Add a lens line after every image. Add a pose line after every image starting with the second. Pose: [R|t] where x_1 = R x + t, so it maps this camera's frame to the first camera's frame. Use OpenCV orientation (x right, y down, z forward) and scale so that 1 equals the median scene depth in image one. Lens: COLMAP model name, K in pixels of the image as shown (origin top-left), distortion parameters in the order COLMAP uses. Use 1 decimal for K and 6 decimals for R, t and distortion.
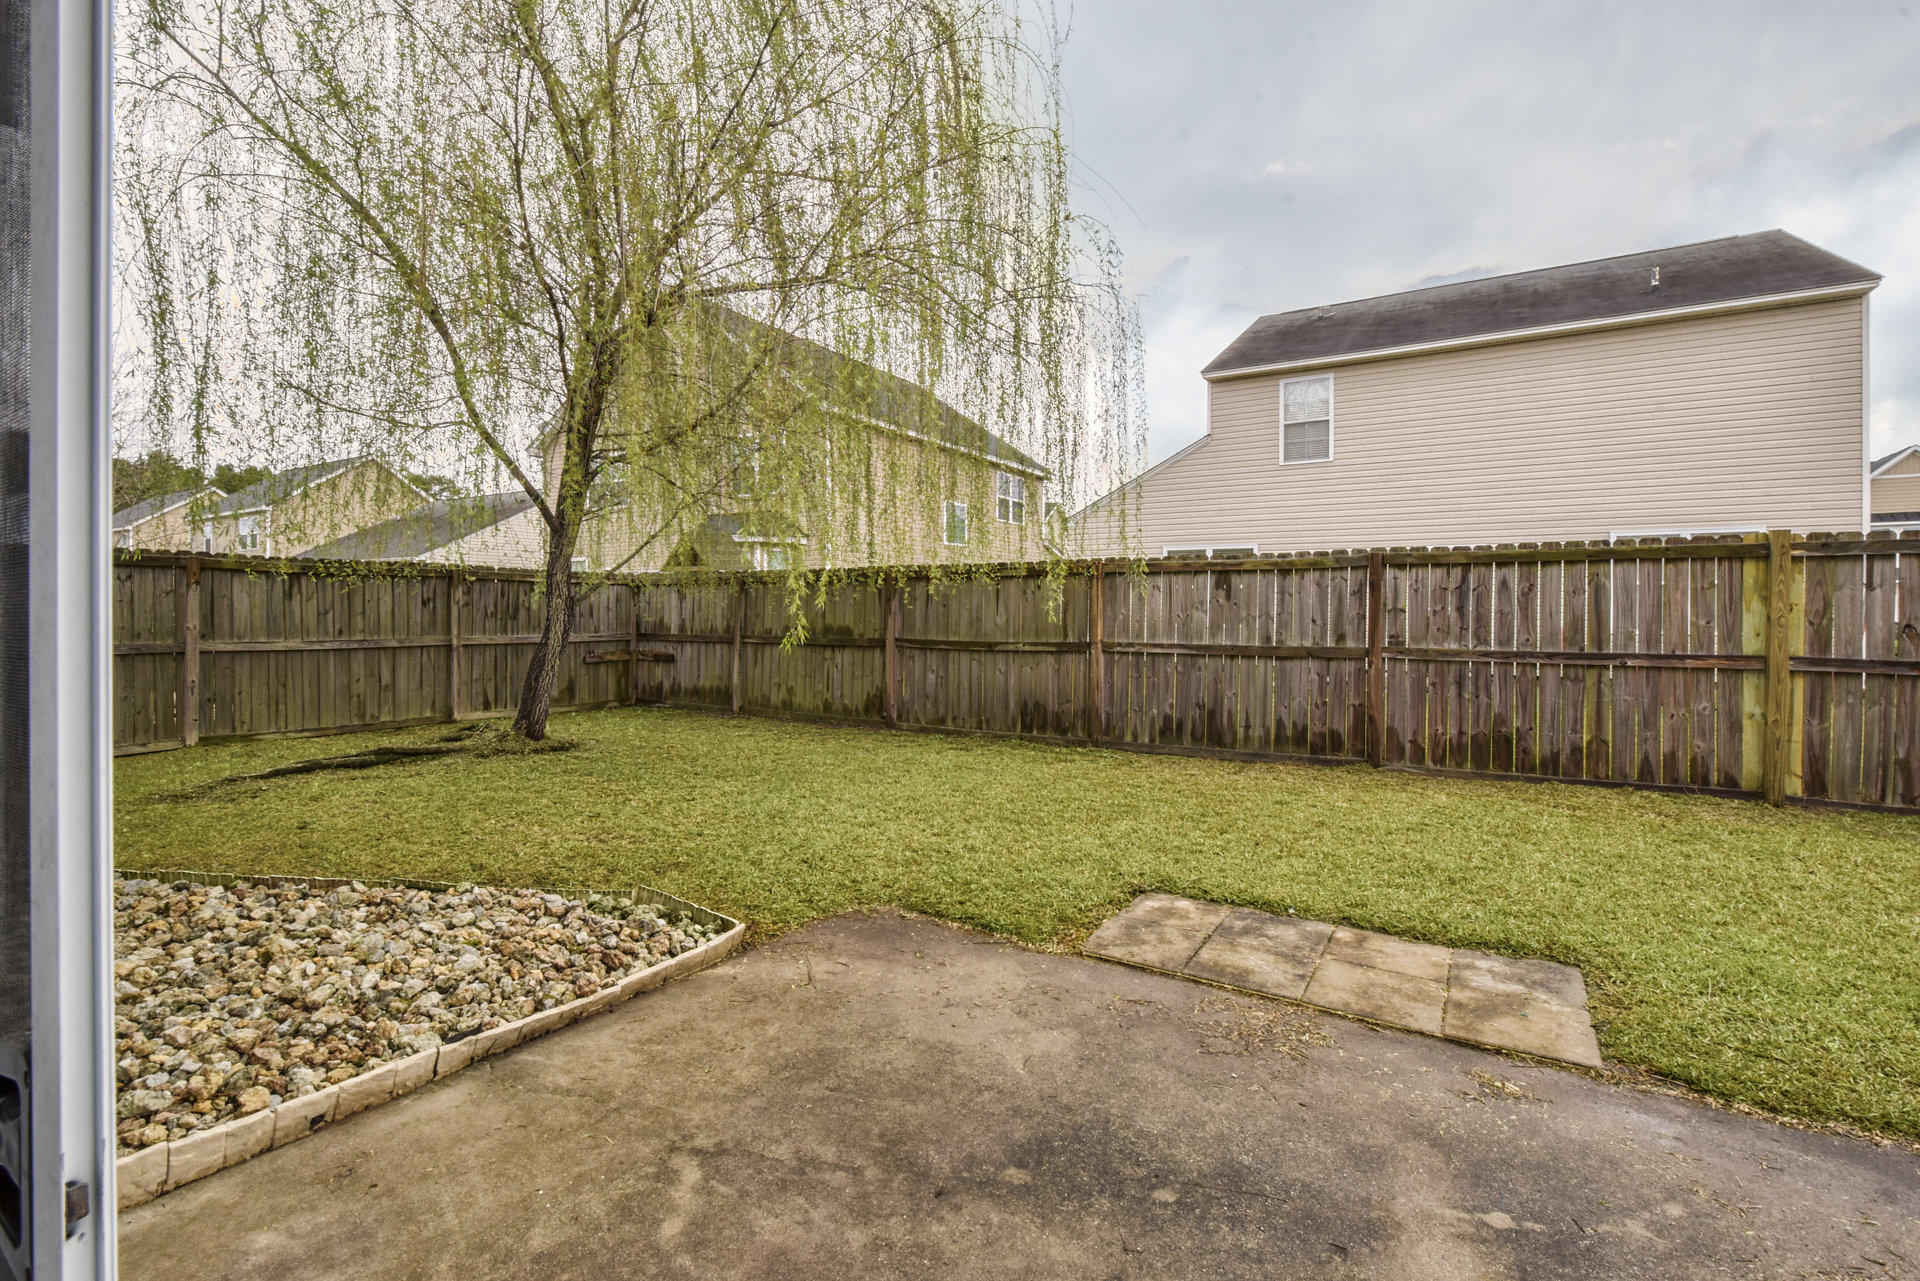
lens RADIAL K [[868.4, 0, 956.6], [0, 868.4, 609.5], [0, 0, 1]] dist [0.000934, -0.000548]
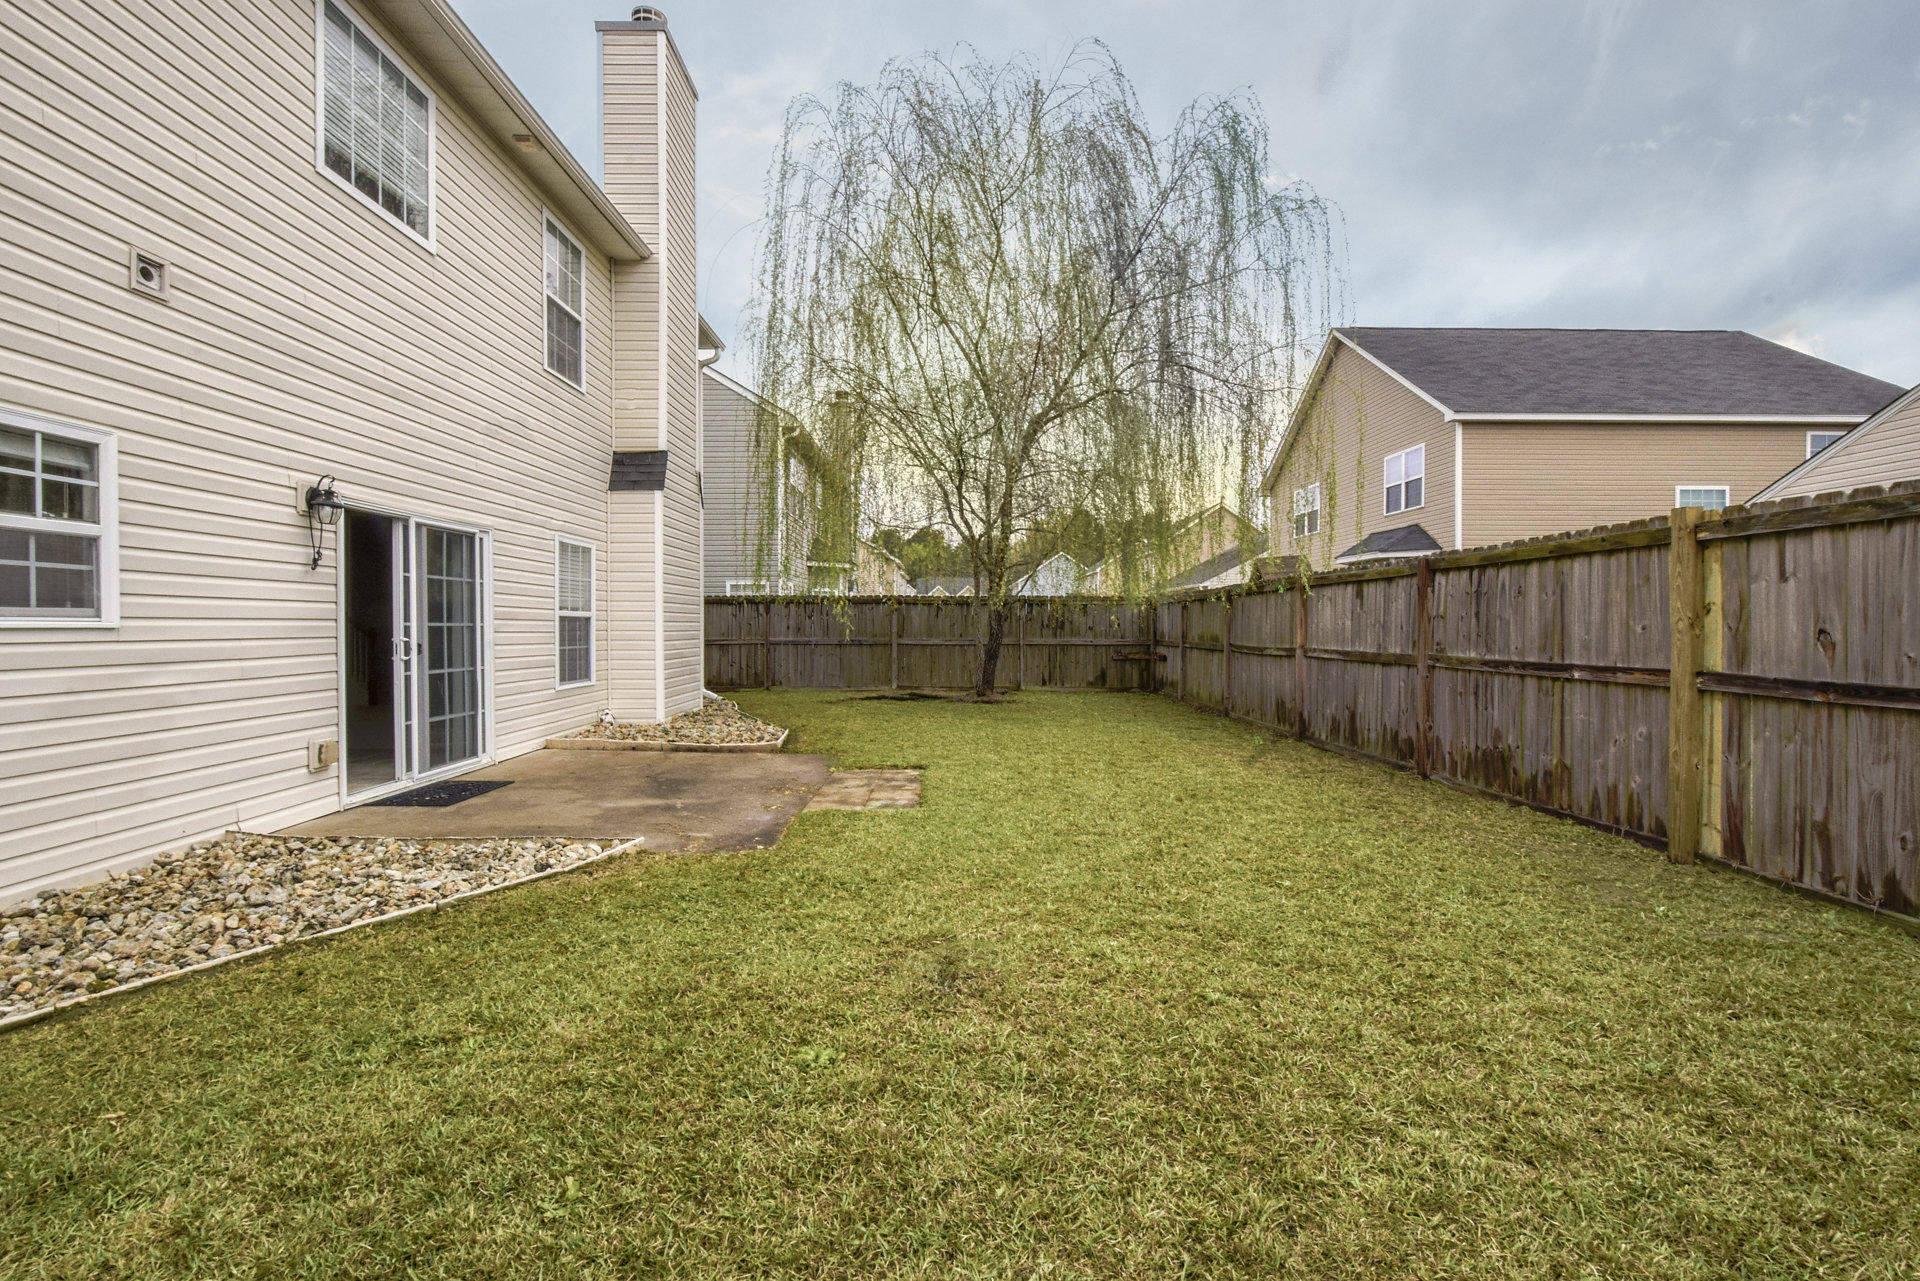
lens RADIAL K [[868.4, 0, 956.6], [0, 868.4, 609.5], [0, 0, 1]] dist [0.000934, -0.000548]
pose [[0.532081, -0.018960, -0.846481, 1.147661], [0.004252, 0.999796, -0.019721, 0.010796], [0.846683, 0.006894, 0.532053, 0.033458]]
